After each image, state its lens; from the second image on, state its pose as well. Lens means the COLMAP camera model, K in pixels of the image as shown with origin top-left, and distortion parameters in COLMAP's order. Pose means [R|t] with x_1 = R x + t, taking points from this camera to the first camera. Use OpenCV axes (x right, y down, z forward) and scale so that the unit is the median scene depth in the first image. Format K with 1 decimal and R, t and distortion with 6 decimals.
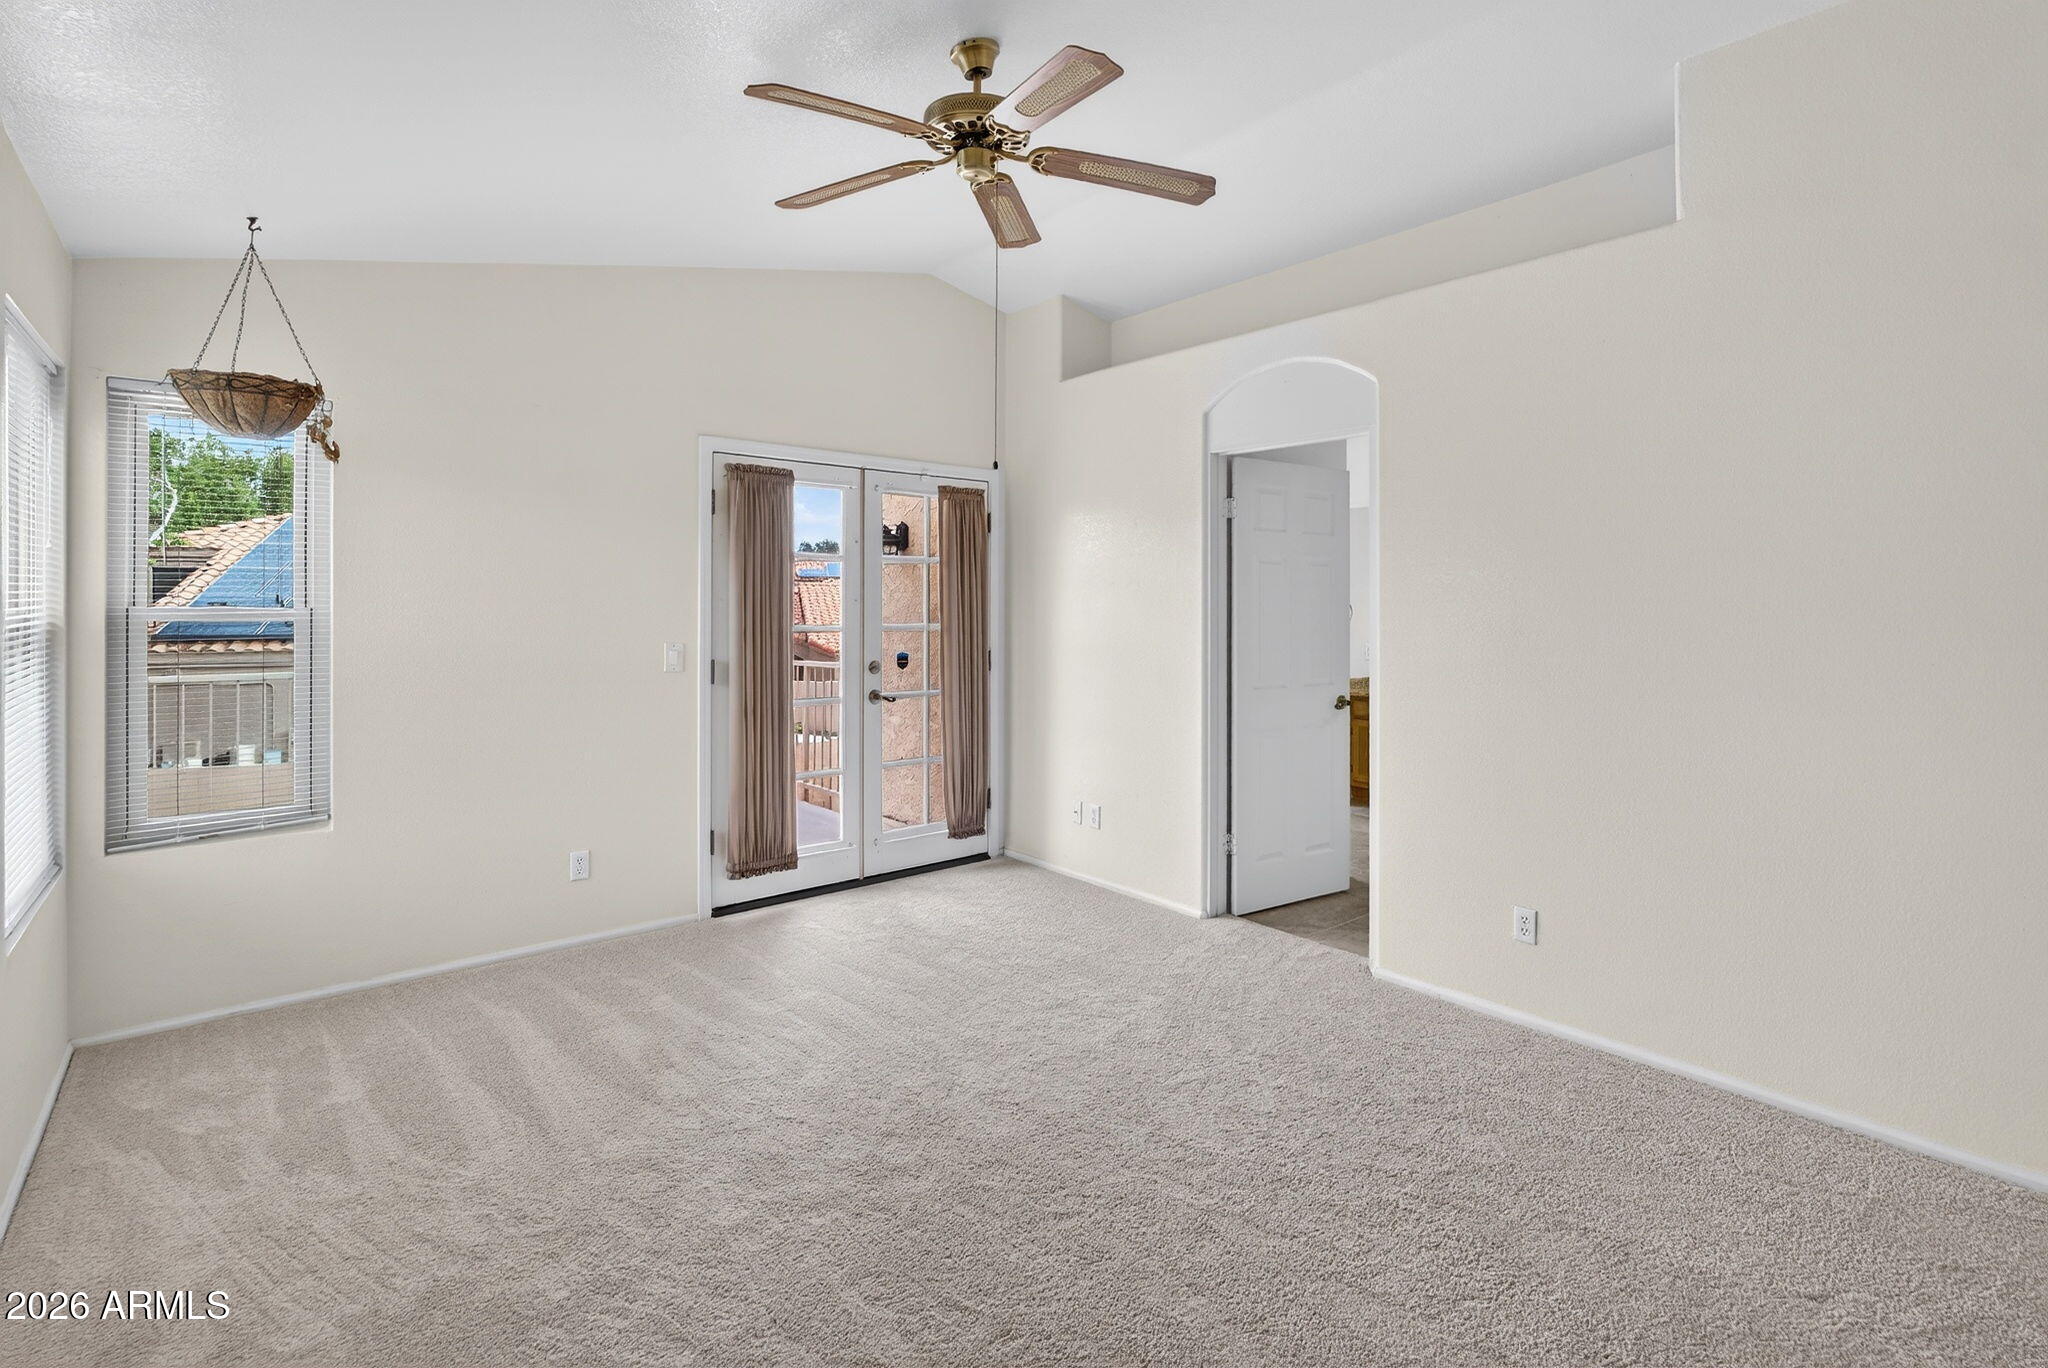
lens RADIAL K [[940.8, 0, 1047.8], [0, 940.8, 605.4], [0, 0, 1]] dist [-0.005341, 0.001167]
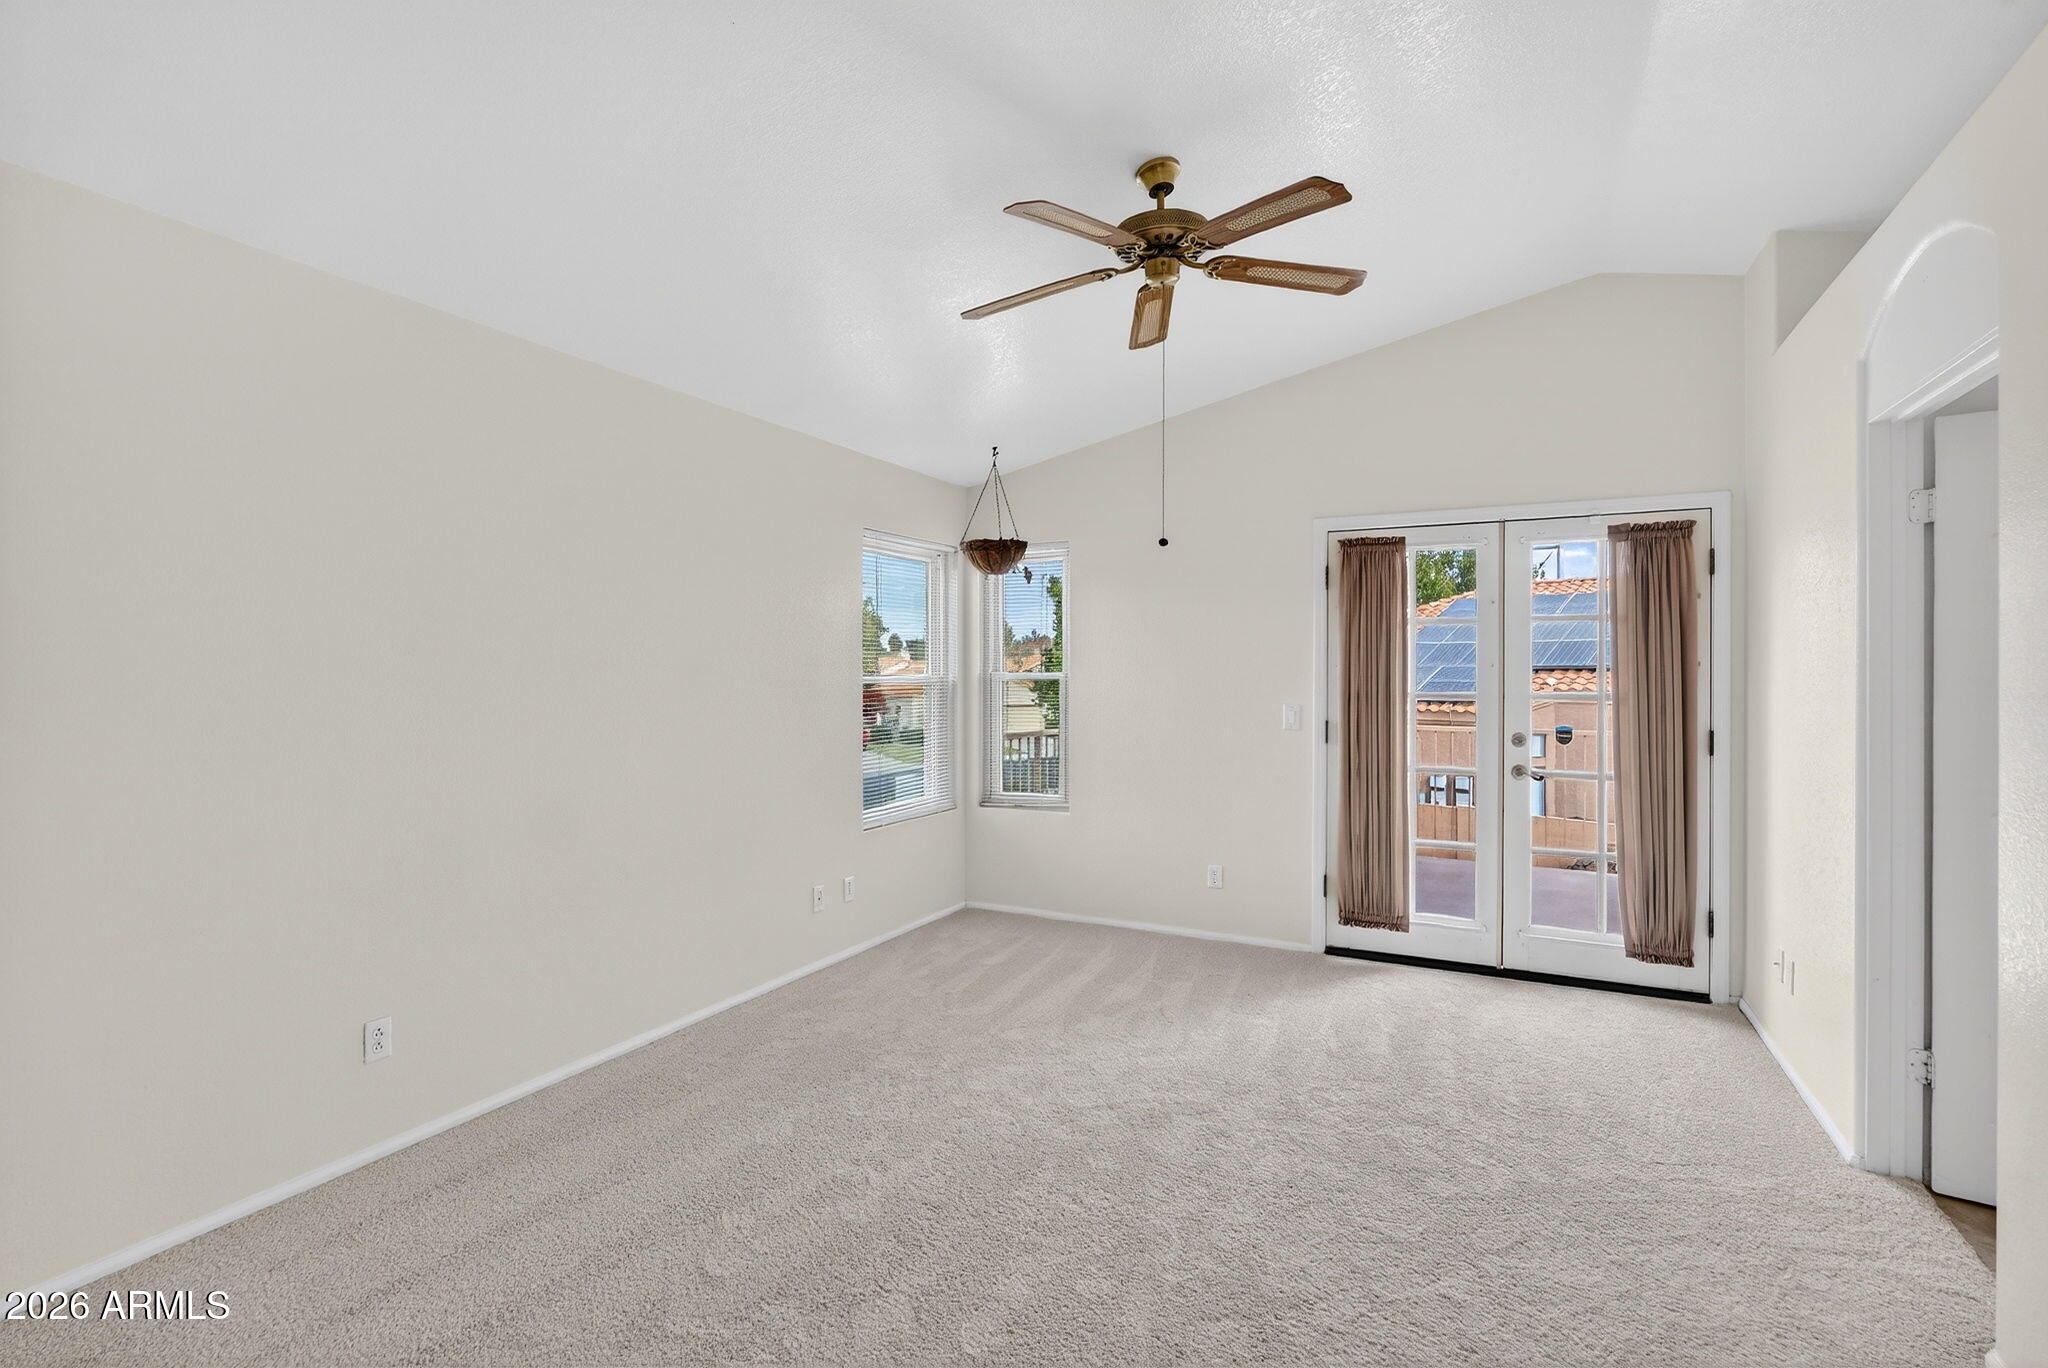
lens RADIAL K [[940.8, 0, 1031.3], [0, 940.8, 677.4], [0, 0, 1]] dist [-0.005341, 0.001167]
pose [[0.401407, 0.003577, -0.915893, 0.510122], [0.000472, 0.999991, 0.004112, 0.002813], [0.915900, -0.002083, 0.401401, 0.239740]]
